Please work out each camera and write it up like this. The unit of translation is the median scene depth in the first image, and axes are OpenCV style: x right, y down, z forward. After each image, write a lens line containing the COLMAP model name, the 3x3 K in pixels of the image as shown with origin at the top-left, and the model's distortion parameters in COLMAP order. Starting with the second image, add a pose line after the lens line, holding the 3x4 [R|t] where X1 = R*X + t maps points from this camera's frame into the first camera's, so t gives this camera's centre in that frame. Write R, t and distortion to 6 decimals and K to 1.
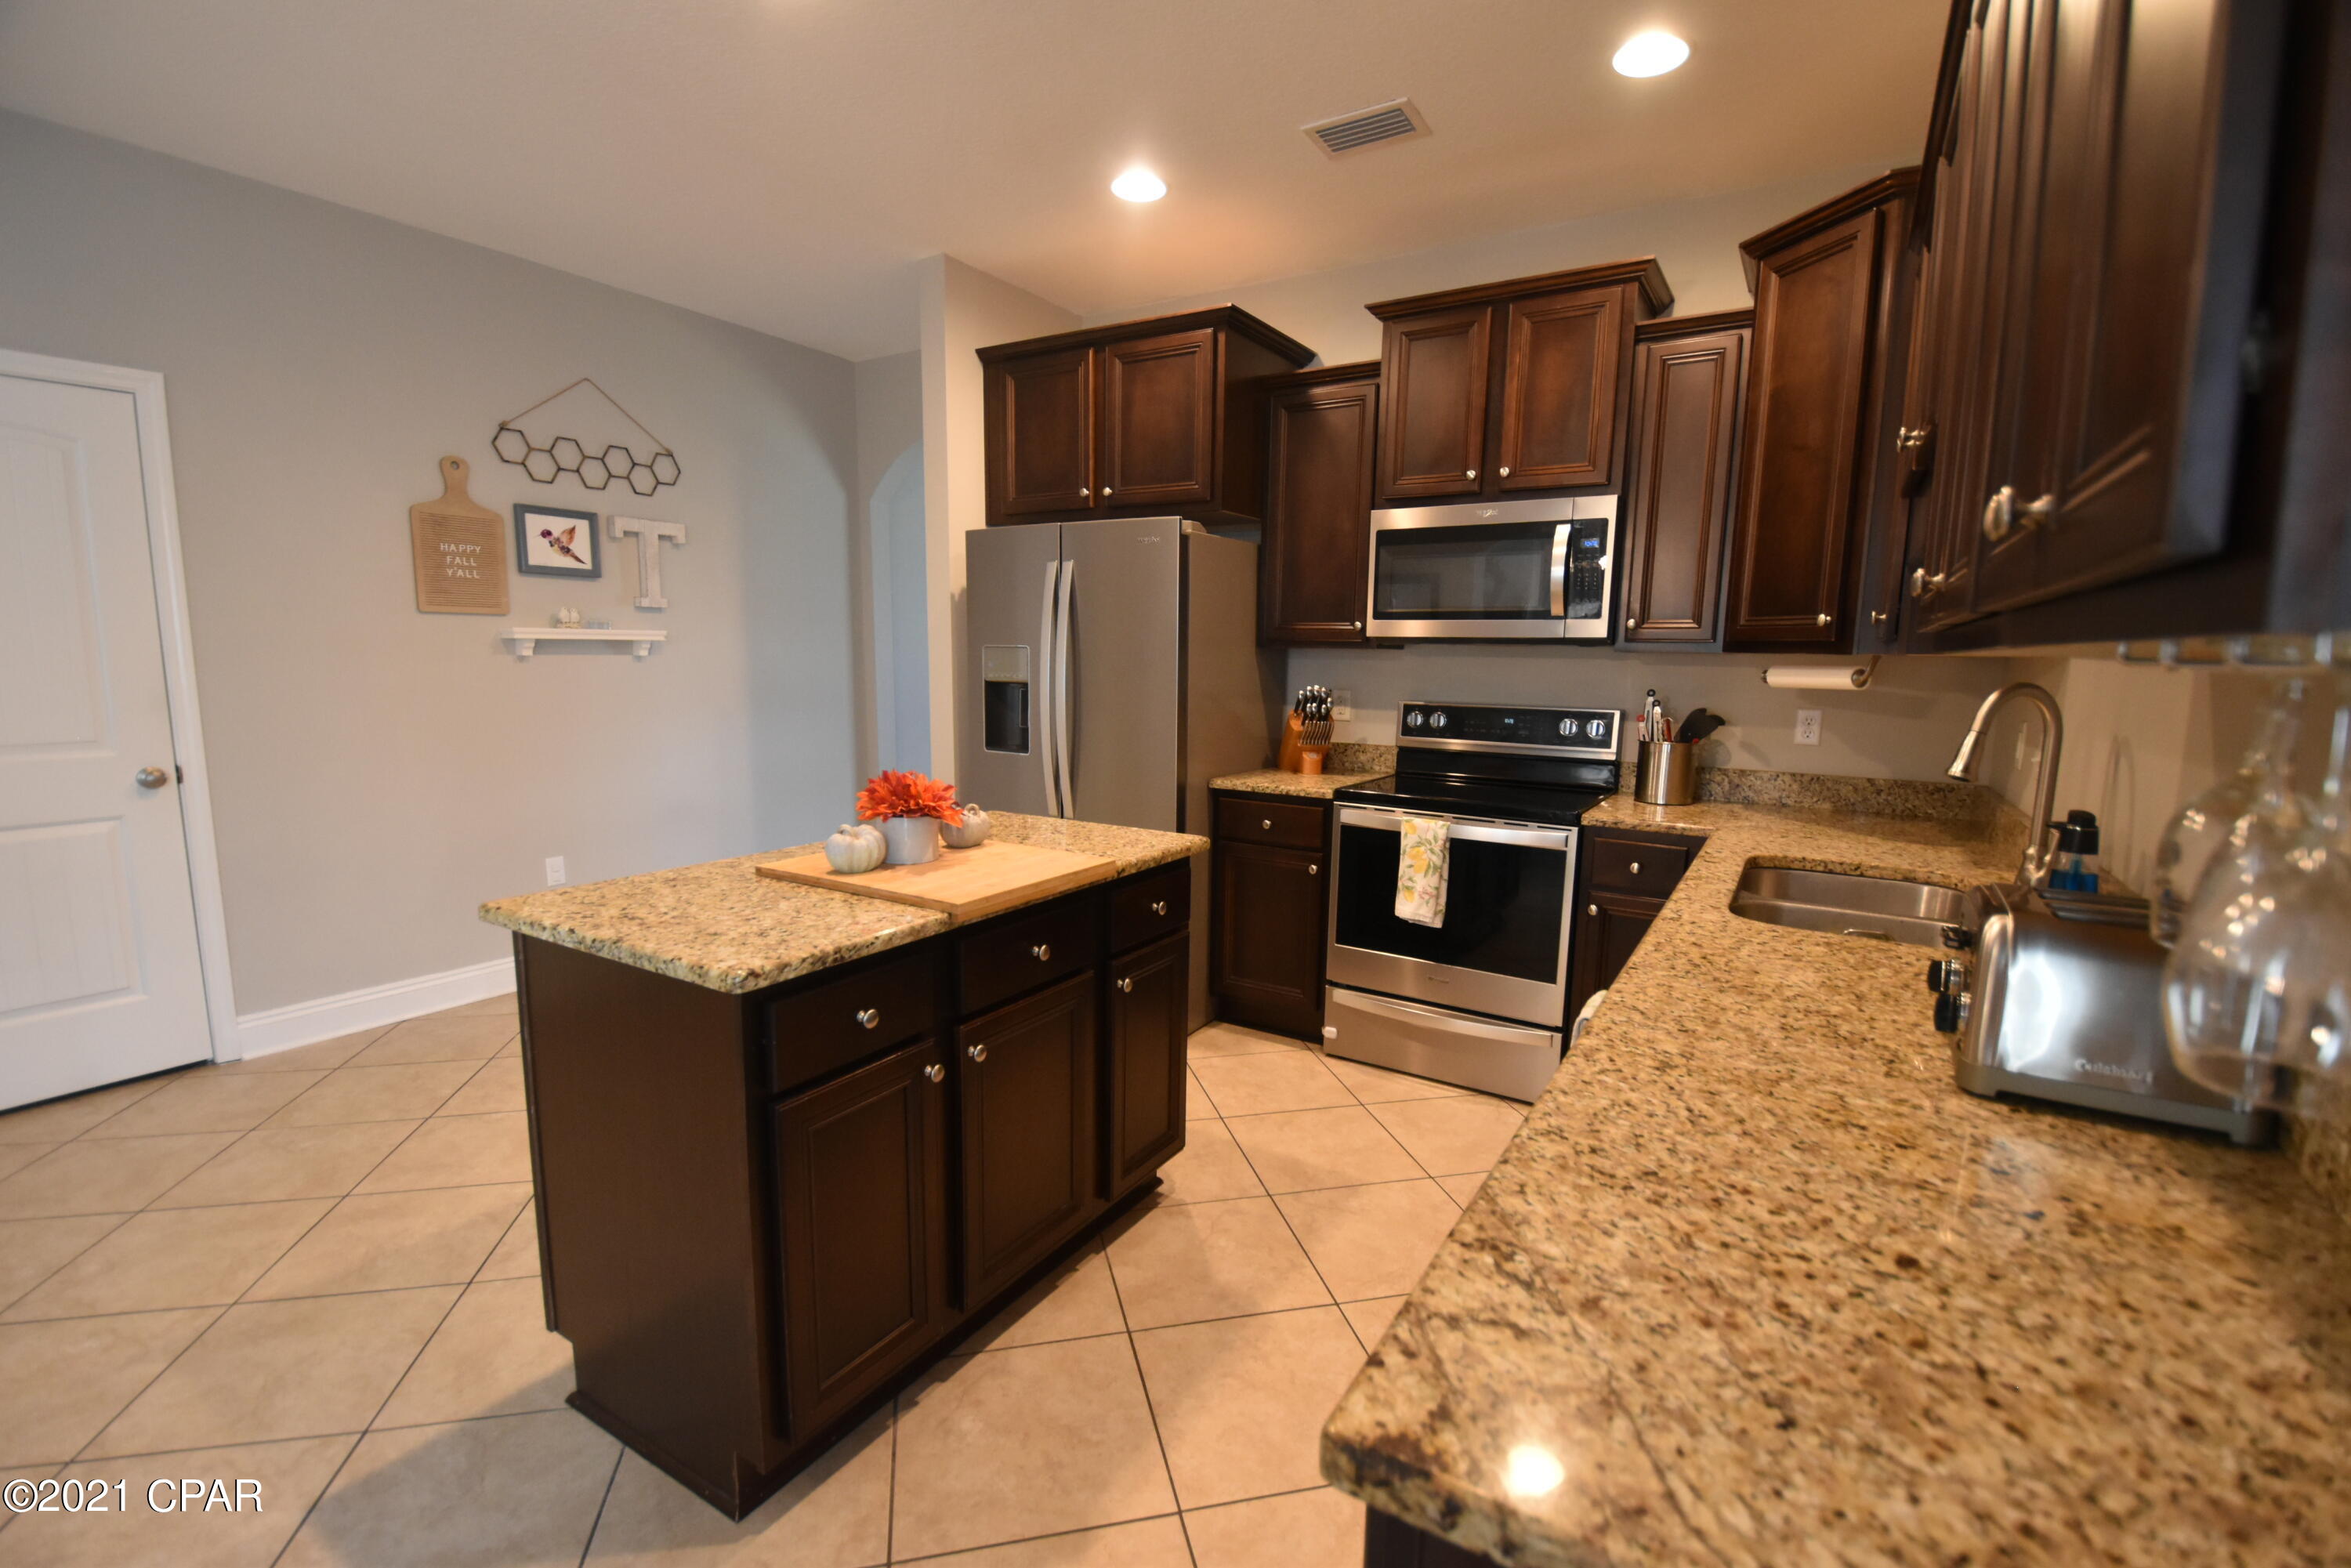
lens RADIAL K [[1041.3, 0, 1194.1], [0, 1041.3, 799.8], [0, 0, 1]] dist [-0.000193, -0.014058]
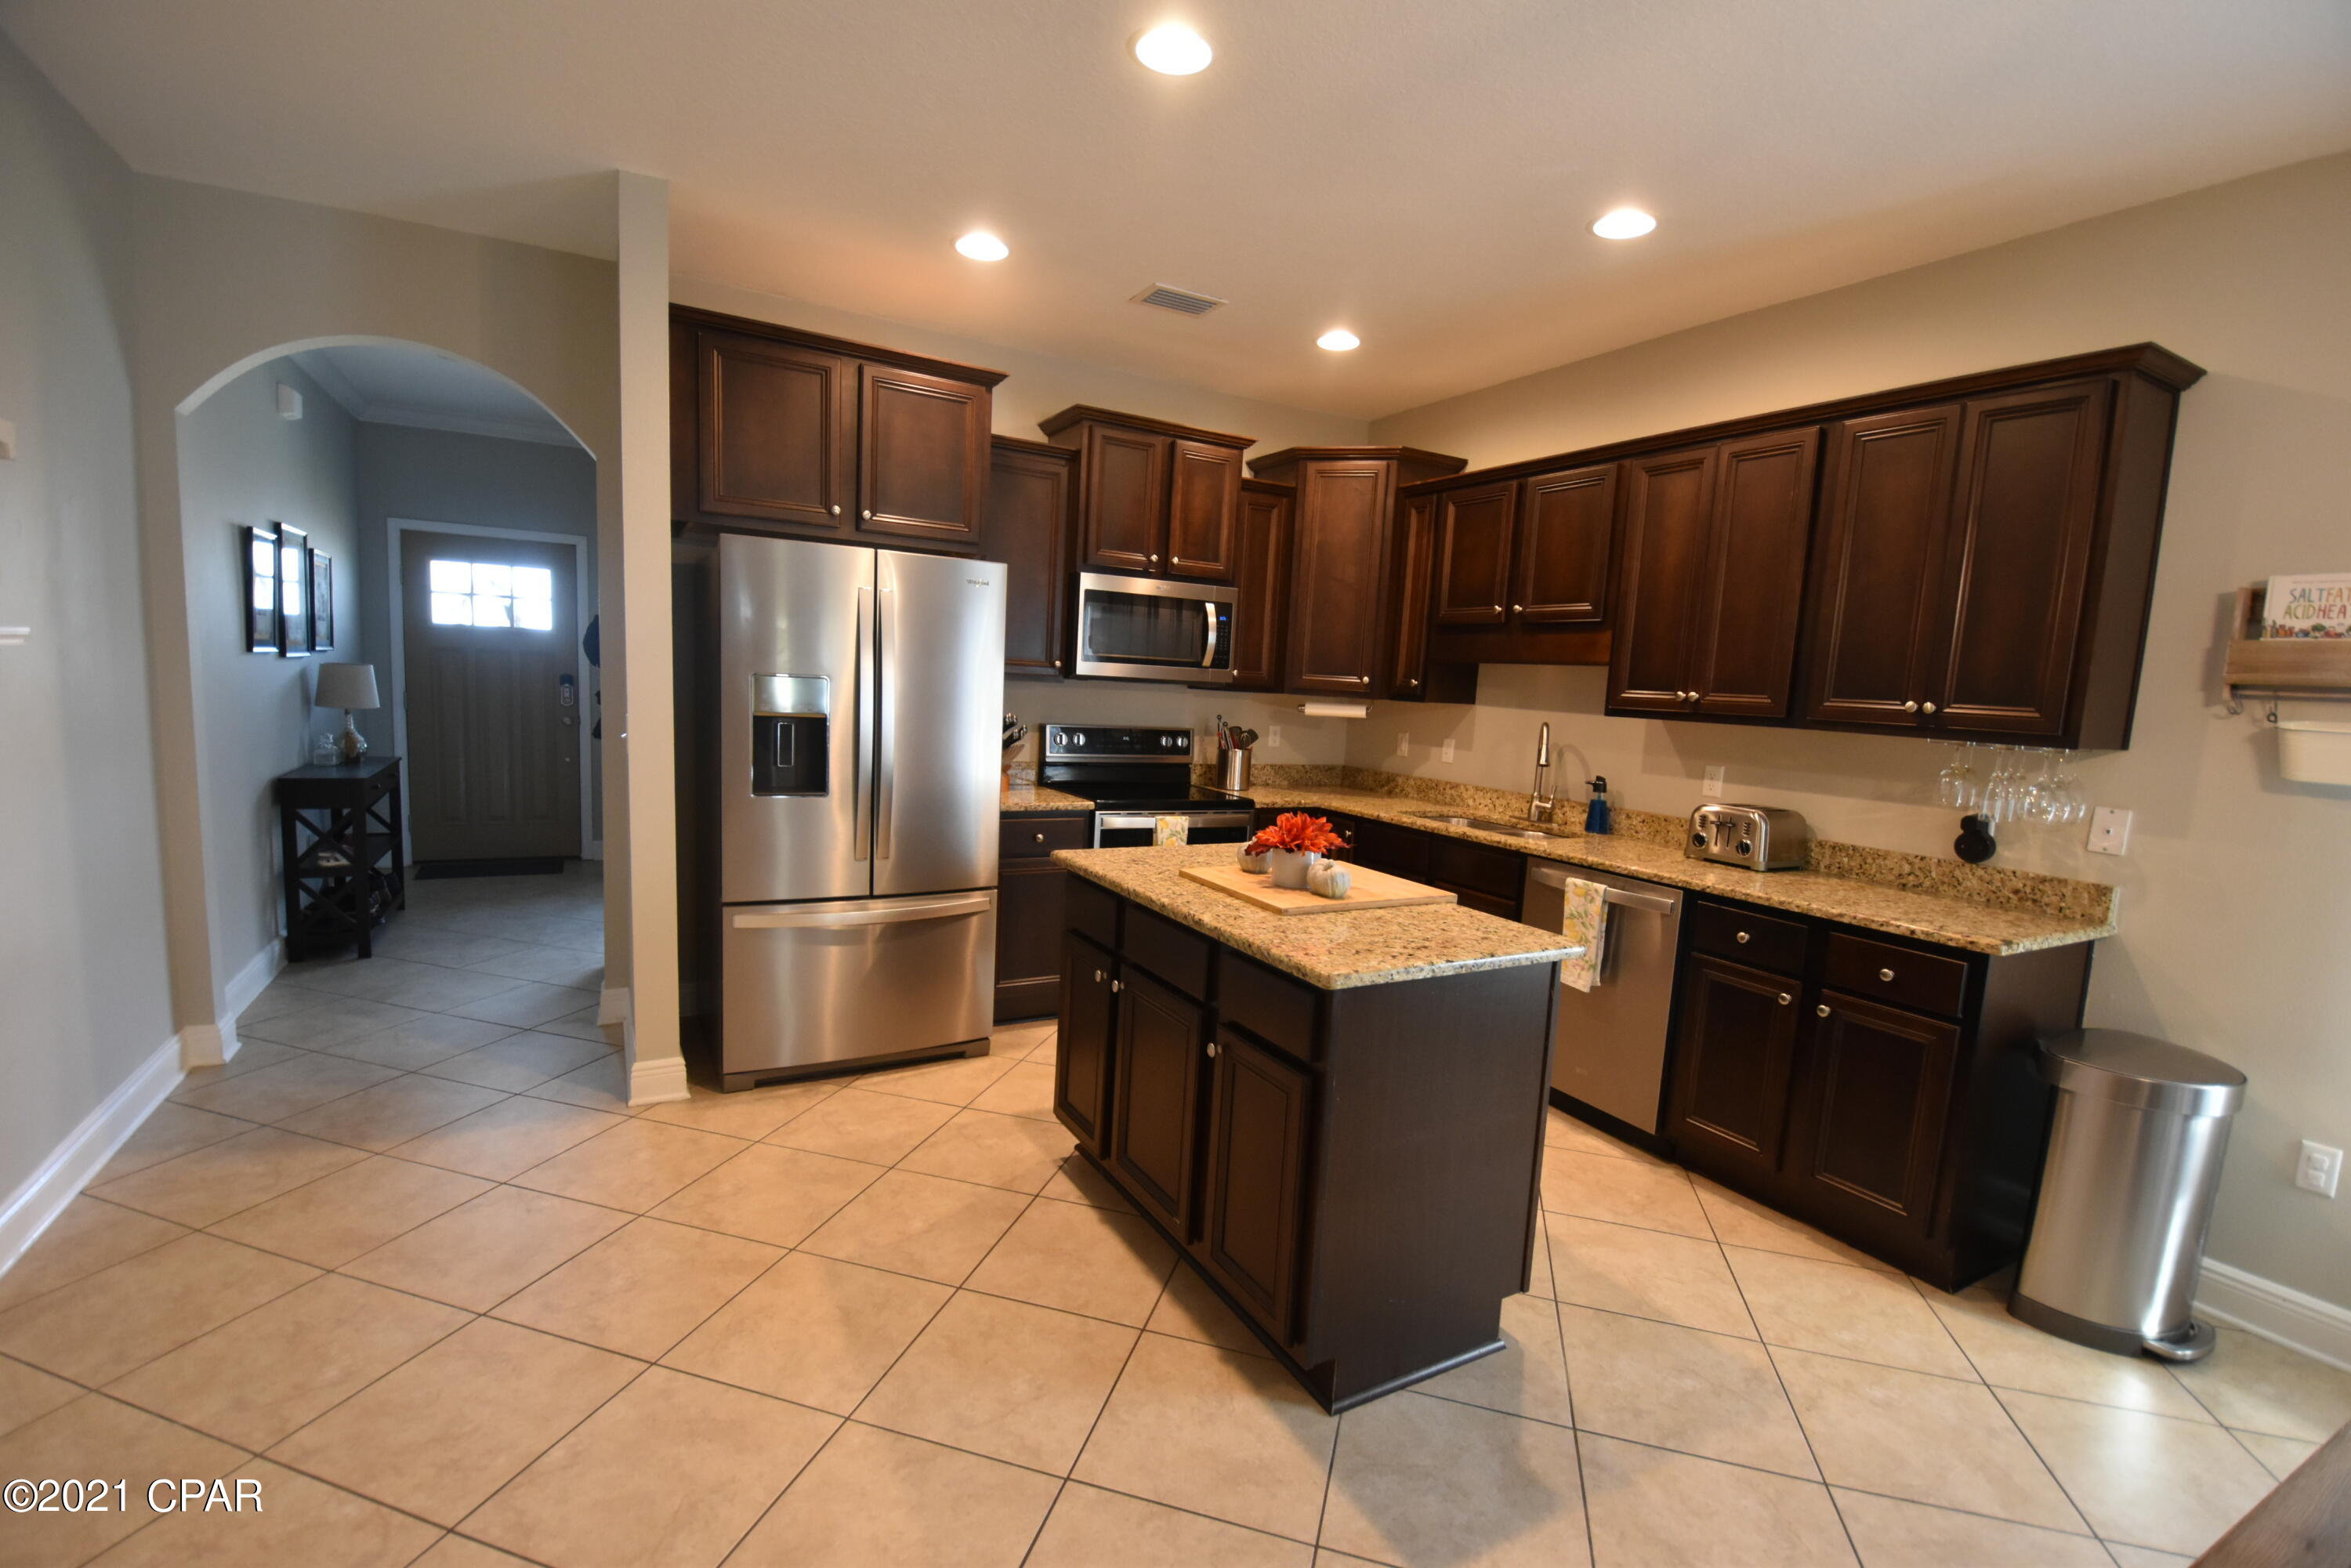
lens RADIAL K [[1041.3, 0, 1159.1], [0, 1041.3, 792.0], [0, 0, 1]] dist [-0.000193, -0.014058]
pose [[0.483877, -0.084547, 0.871042, -0.984550], [0.076296, 0.995608, 0.054255, -0.089455], [-0.871804, 0.040204, 0.488203, 0.372378]]
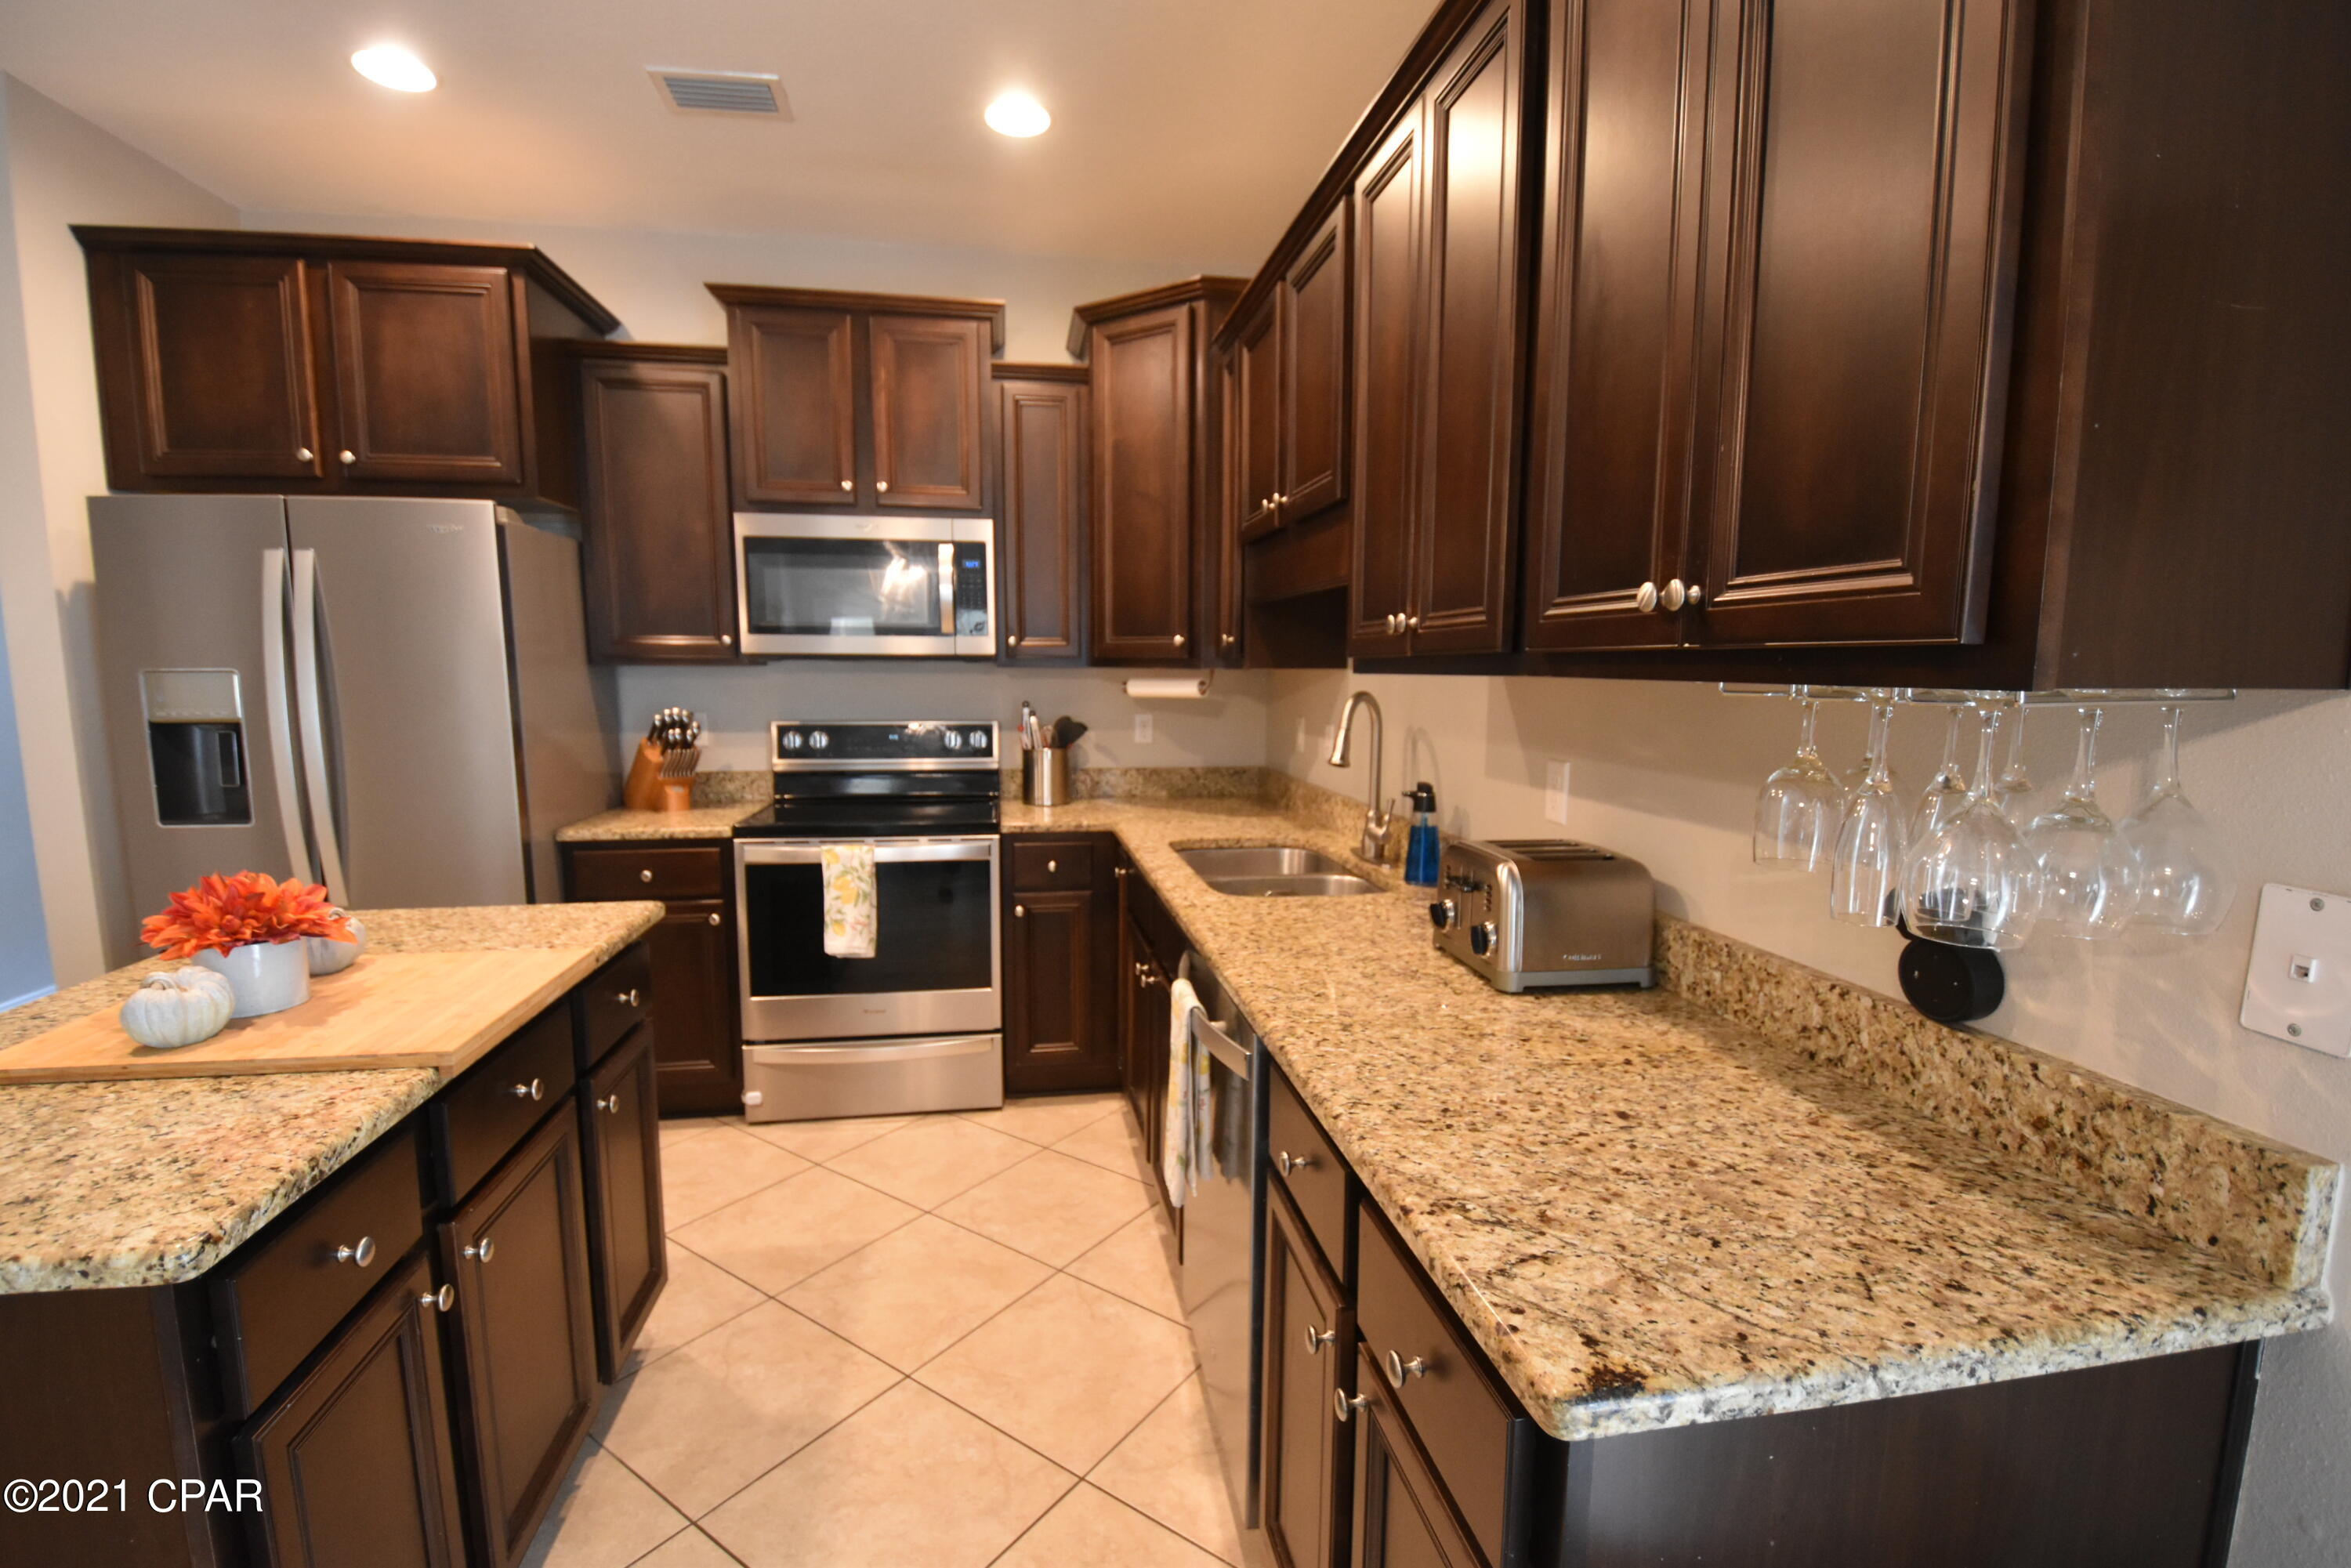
lens RADIAL K [[1041.3, 0, 1216.2], [0, 1041.3, 793.6], [0, 0, 1]] dist [-0.000193, -0.014058]
pose [[0.744392, -0.091586, 0.661432, -0.152737], [0.099367, 0.994714, 0.025904, -0.020591], [-0.660308, 0.046442, 0.749558, 0.067193]]
